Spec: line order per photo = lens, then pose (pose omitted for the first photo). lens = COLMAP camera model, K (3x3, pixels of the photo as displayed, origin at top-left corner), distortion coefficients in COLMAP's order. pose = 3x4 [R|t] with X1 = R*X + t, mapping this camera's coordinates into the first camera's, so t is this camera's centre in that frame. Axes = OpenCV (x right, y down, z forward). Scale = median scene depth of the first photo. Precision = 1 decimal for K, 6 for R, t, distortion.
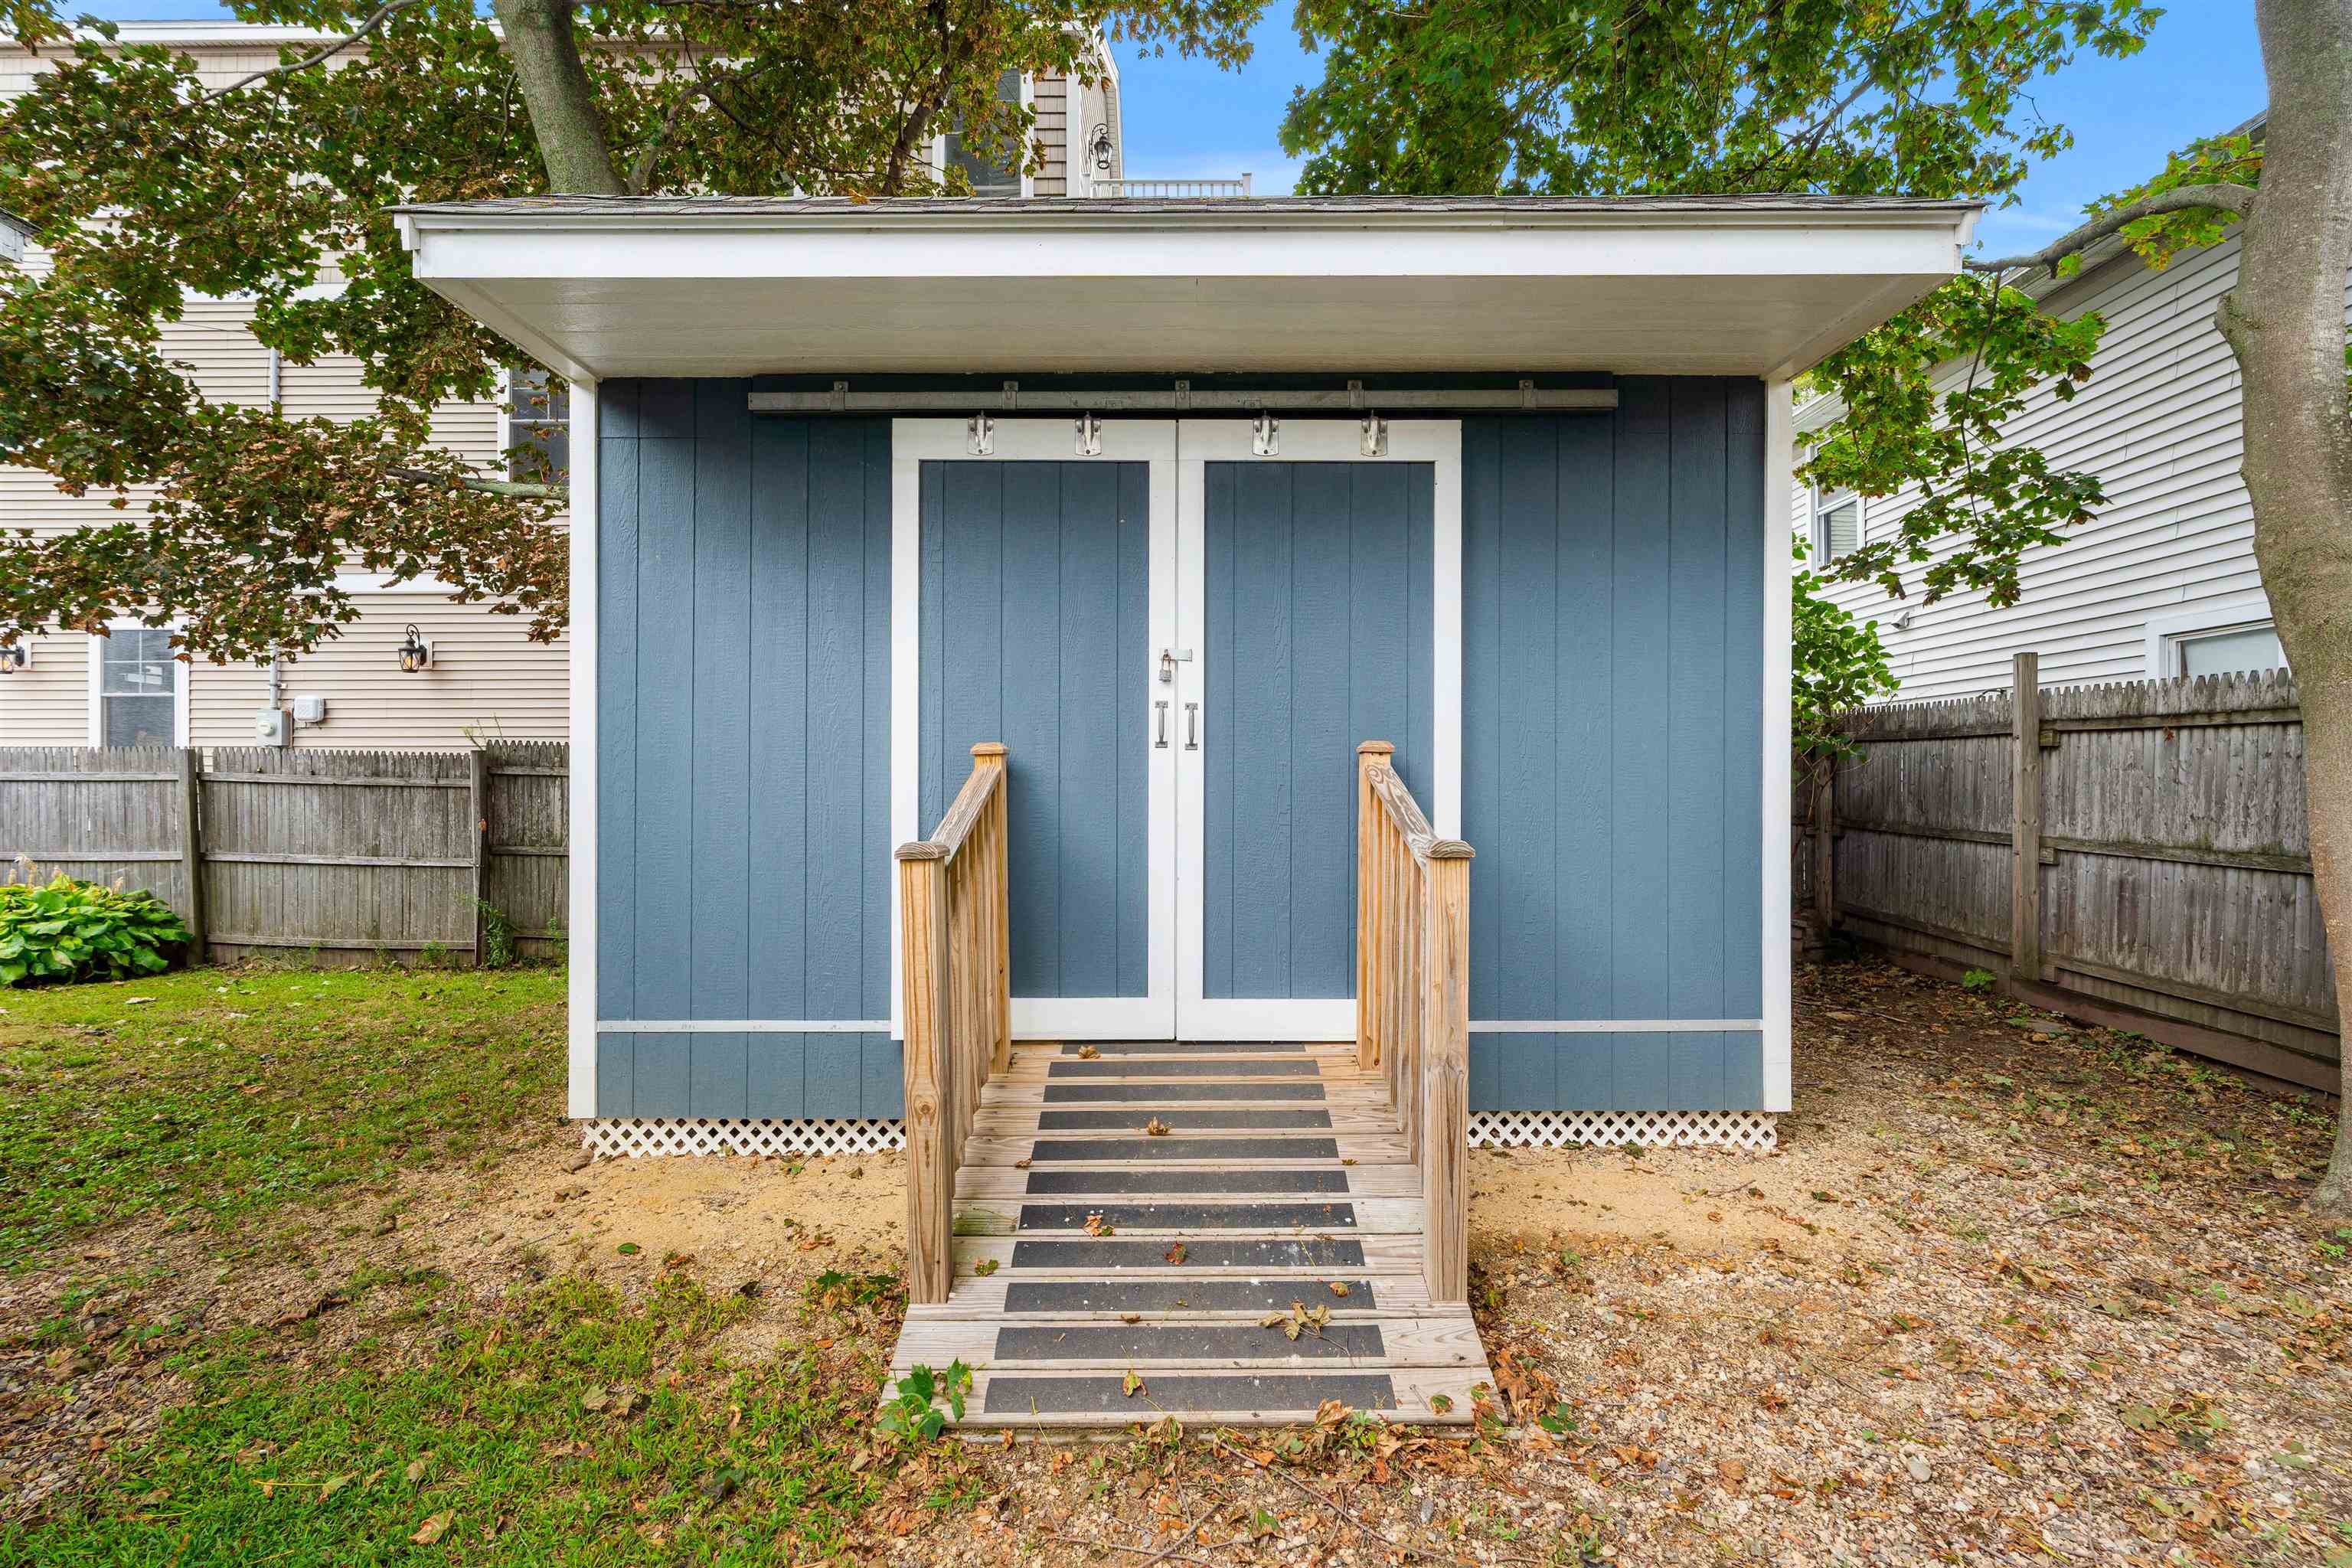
lens RADIAL K [[1084.6, 0, 1180.9], [0, 1084.6, 777.1], [0, 0, 1]] dist [-0.006251, 0.000627]
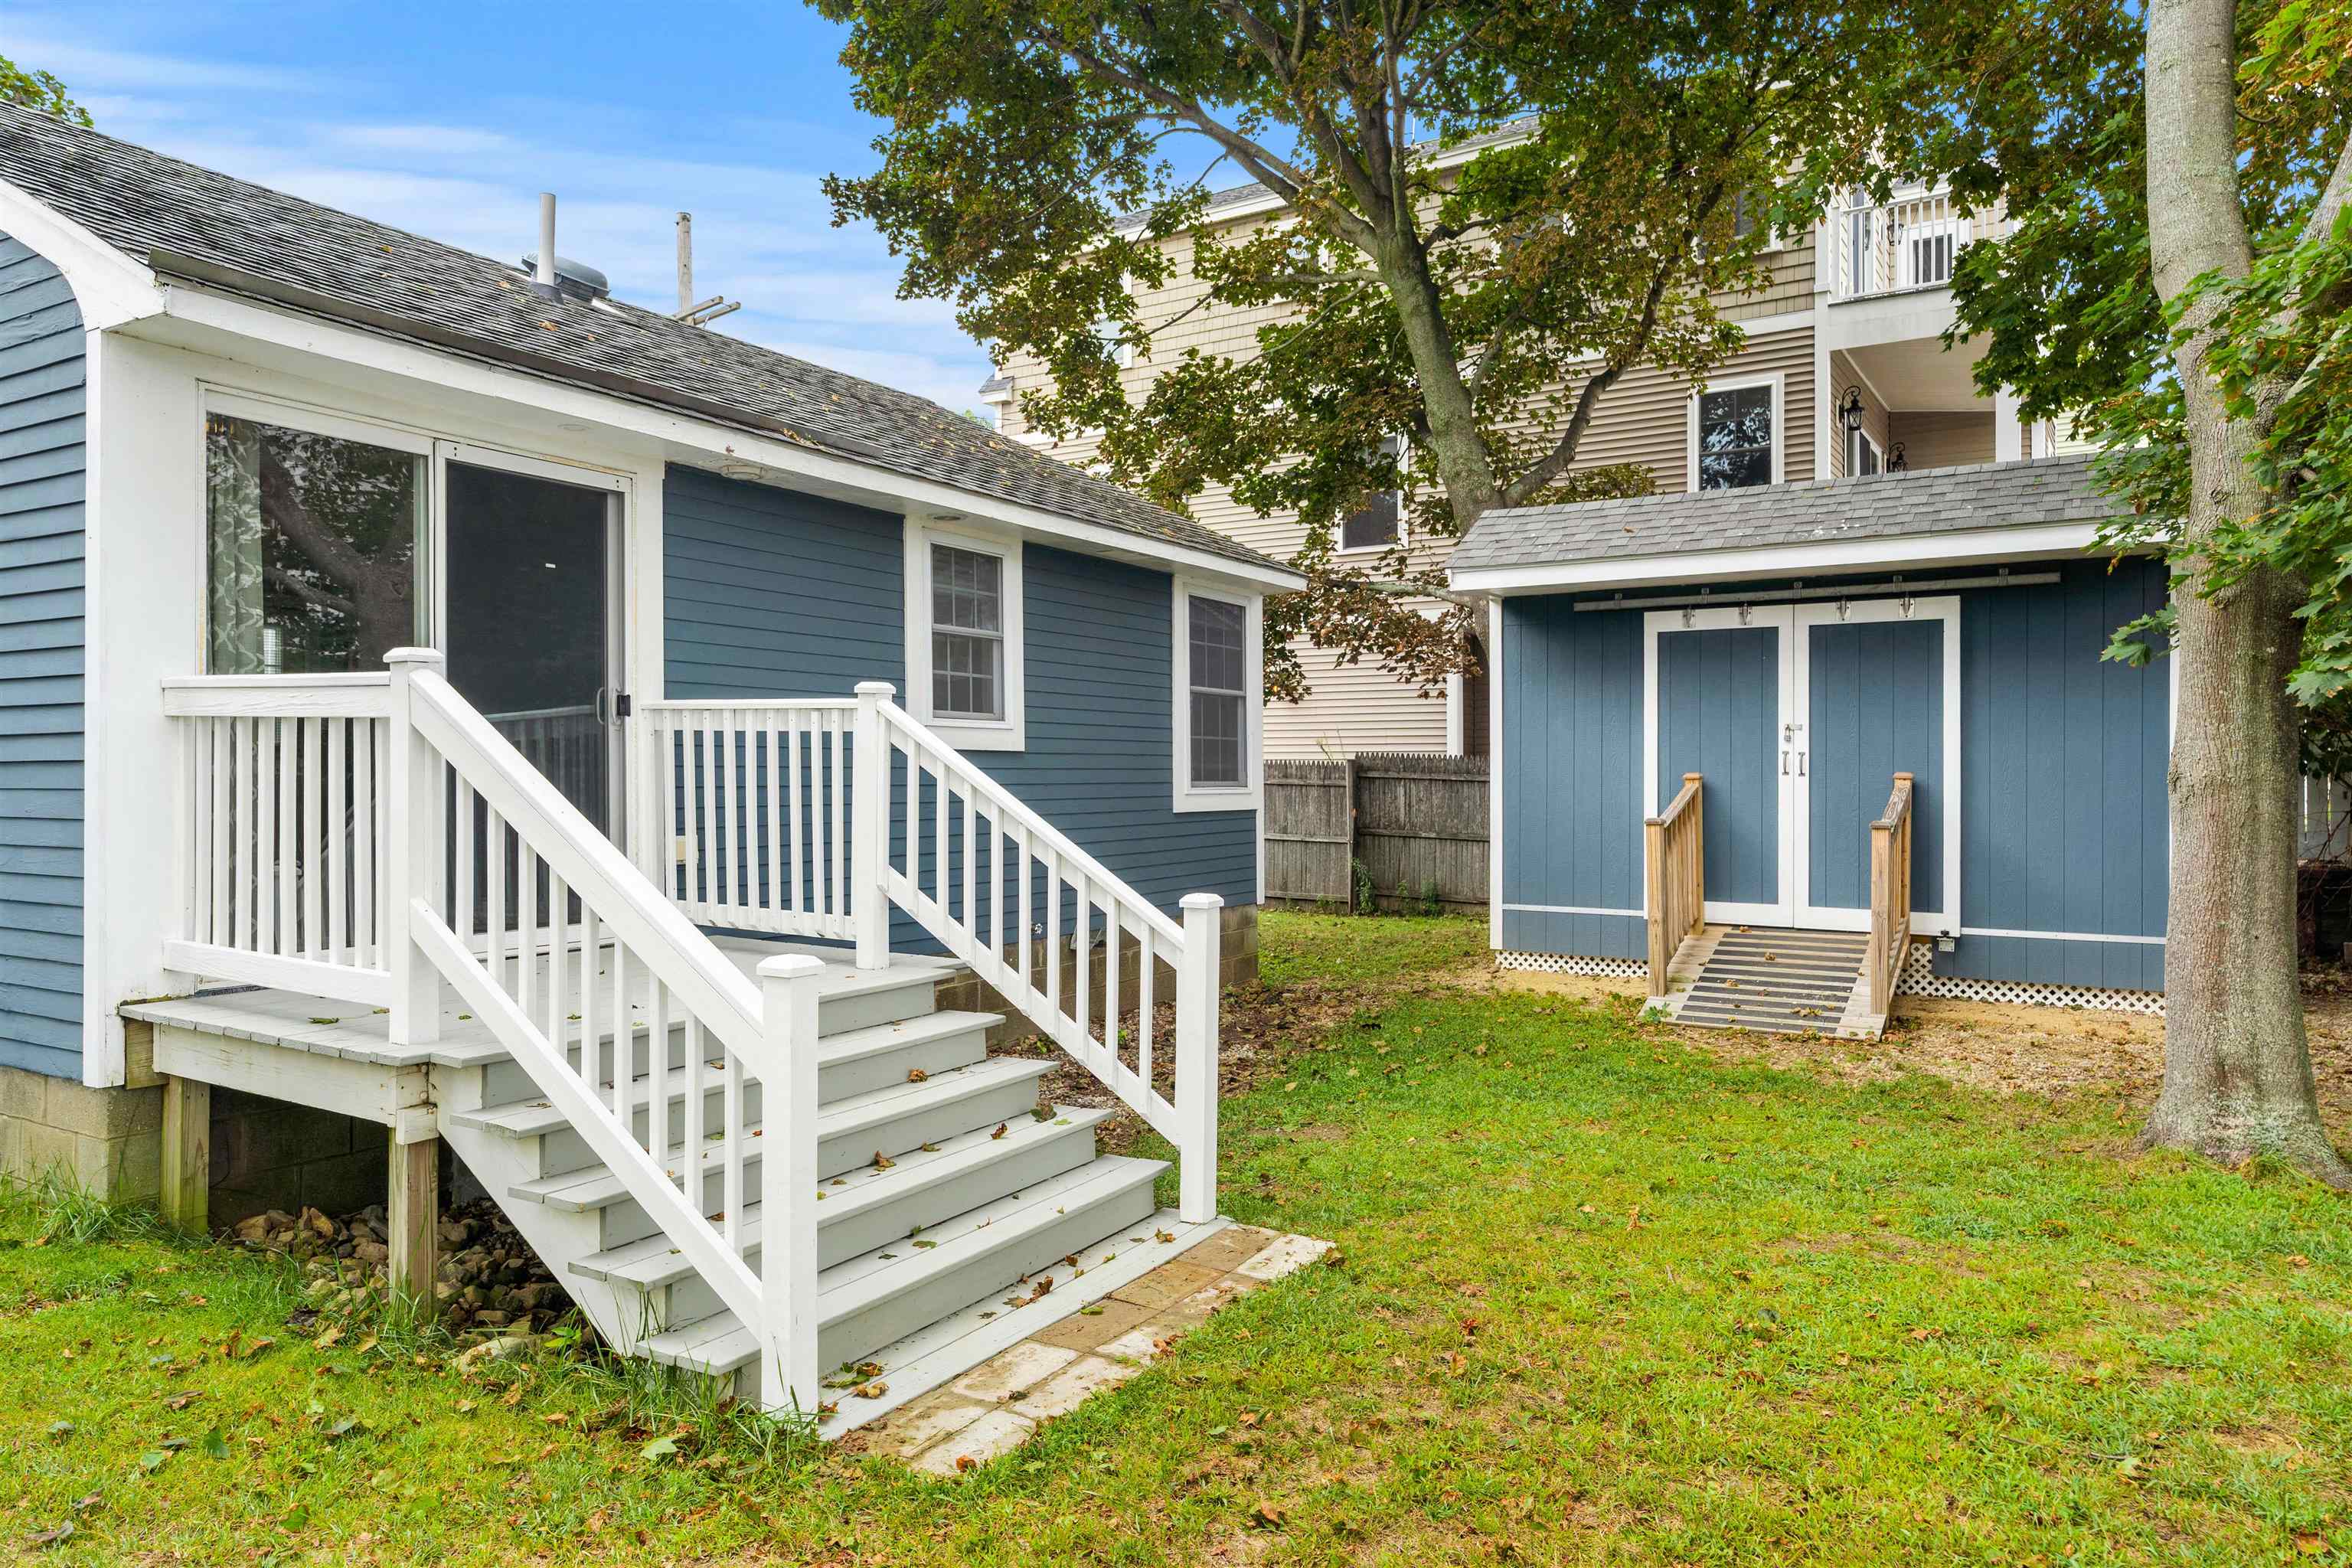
lens RADIAL K [[1510.2, 0, 1178.2], [0, 1510.2, 768.1], [0, 0, 1]] dist [0.004054, 0.000211]
pose [[0.843091, 0.000232, -0.537770, 0.514909], [0.001851, 0.999993, 0.003332, -0.050469], [0.537767, -0.003805, 0.843085, -1.838567]]
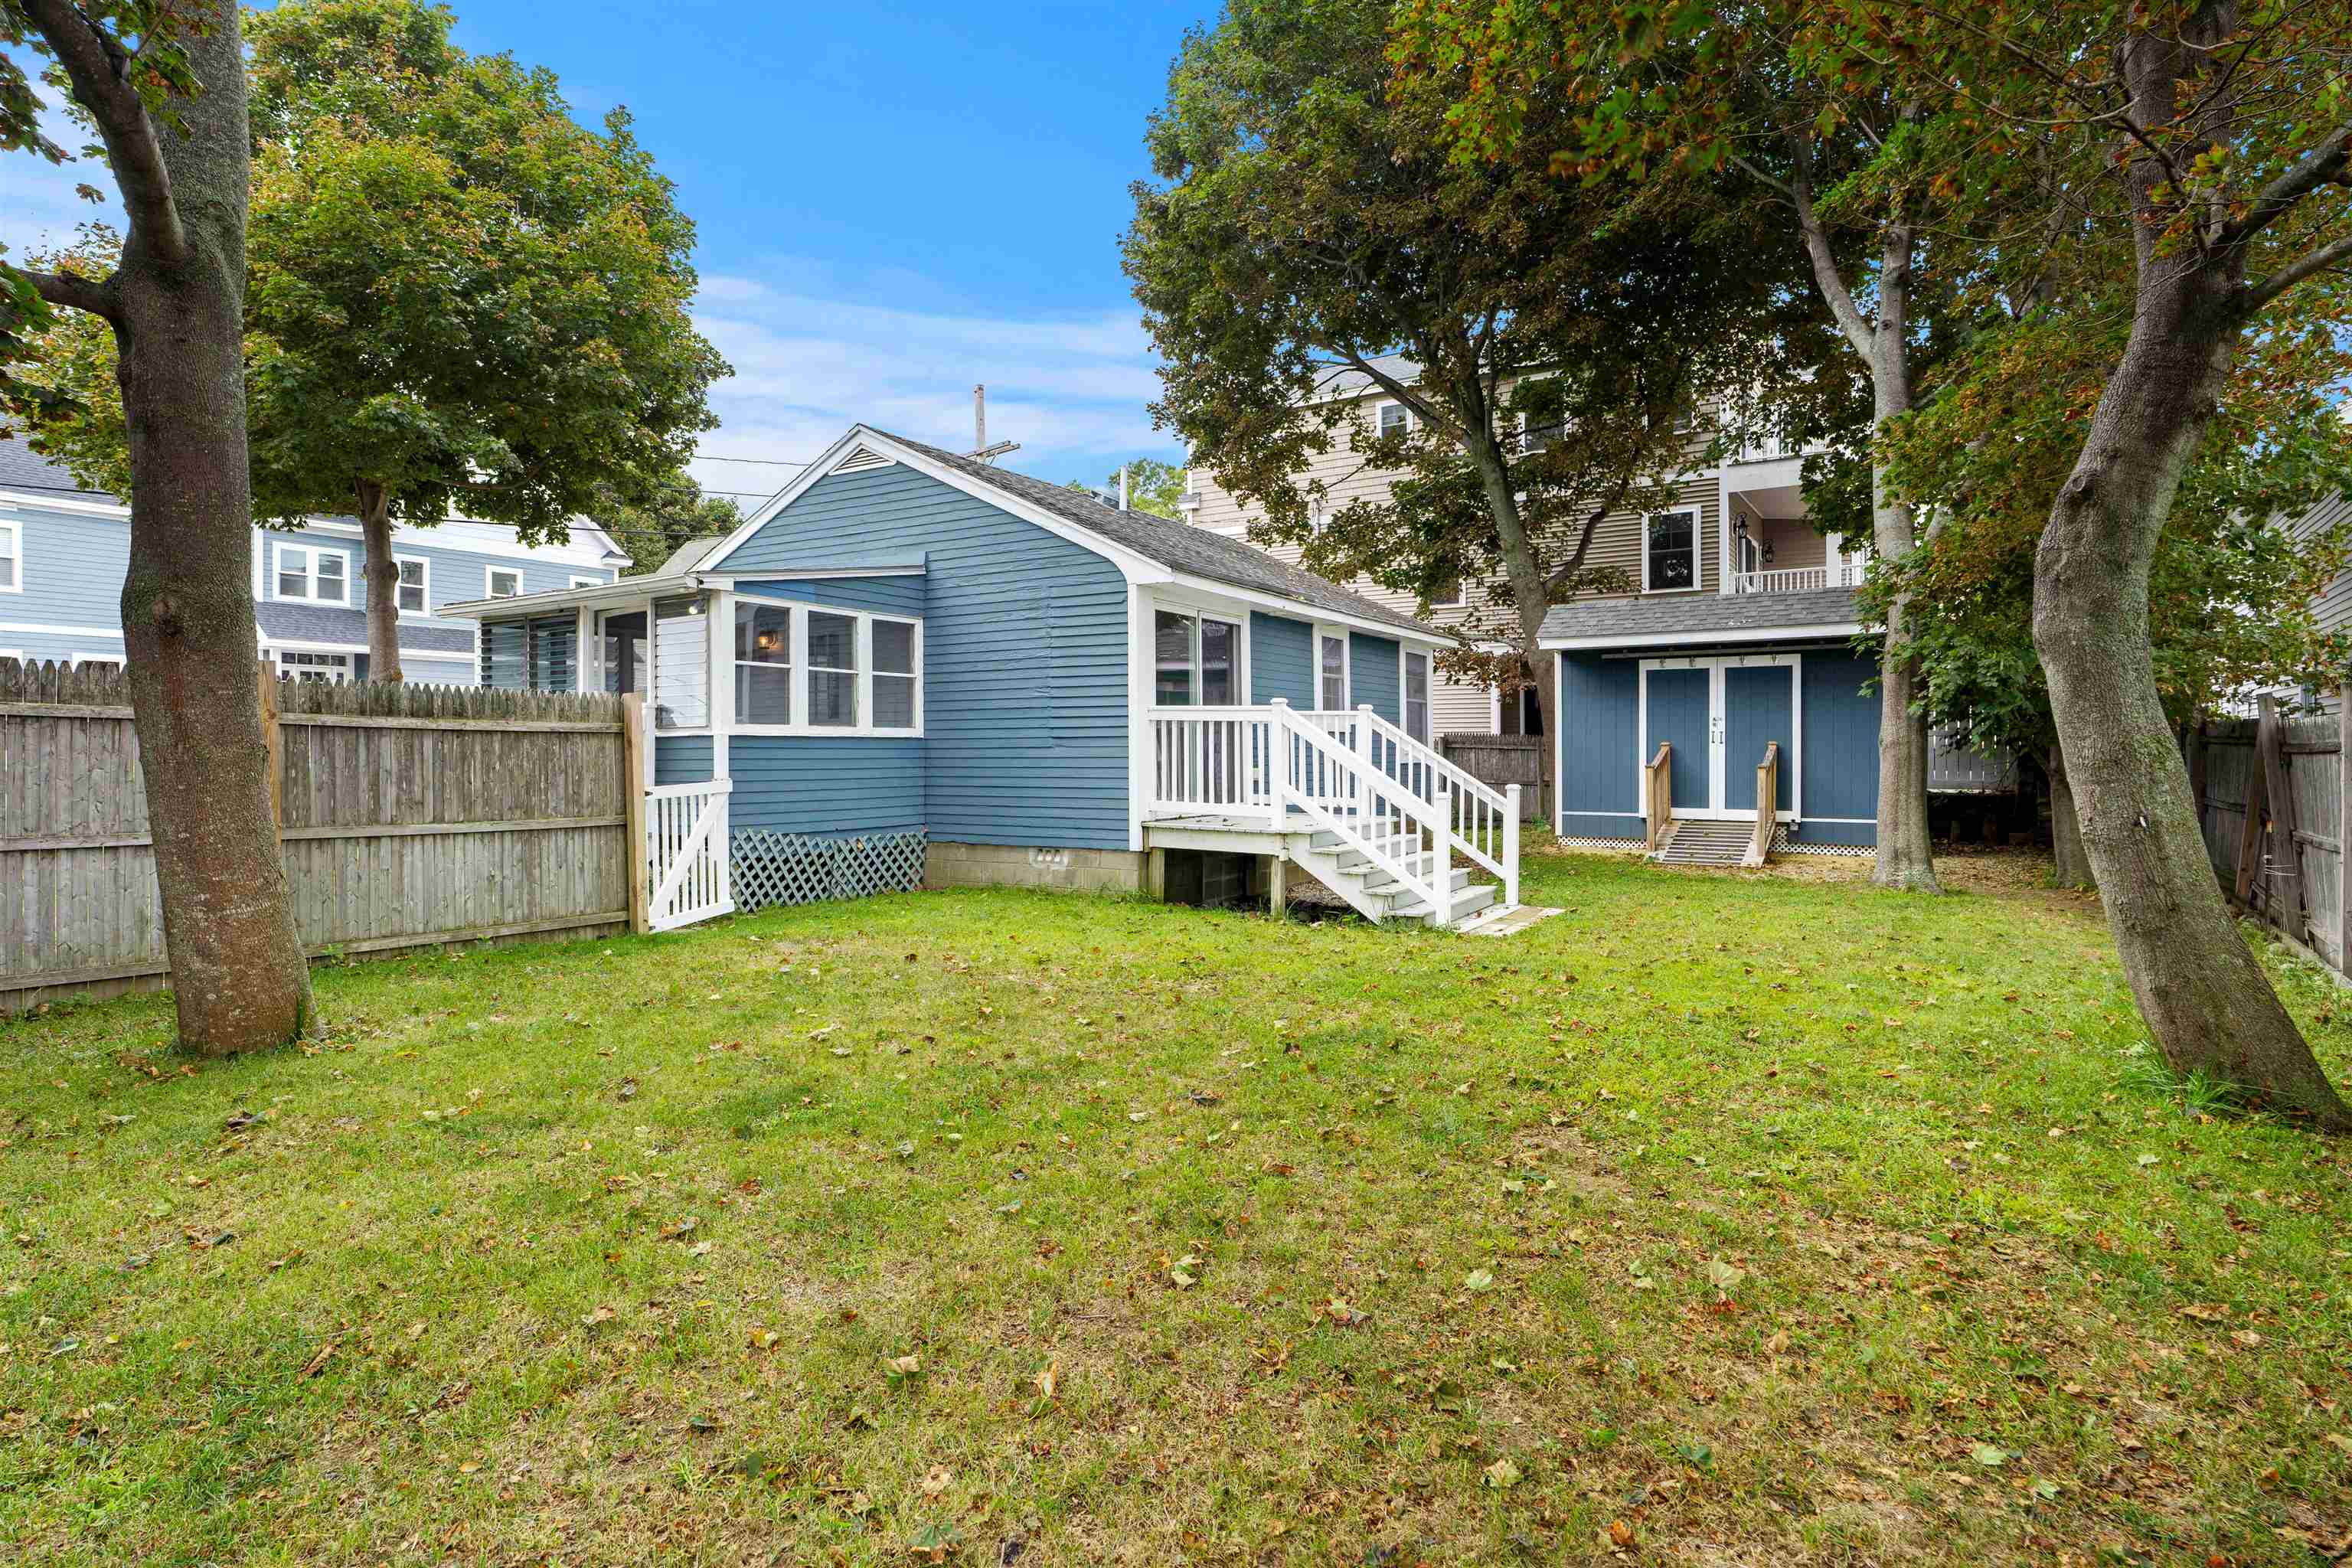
lens RADIAL K [[1225.9, 0, 1171.2], [0, 1225.9, 759.1], [0, 0, 1]] dist [-0.002212, -0.000216]
pose [[0.839117, 0.003184, -0.543942, 0.724746], [0.004826, 0.999900, 0.013299, -0.038002], [0.543930, -0.013784, 0.839017, -3.639099]]
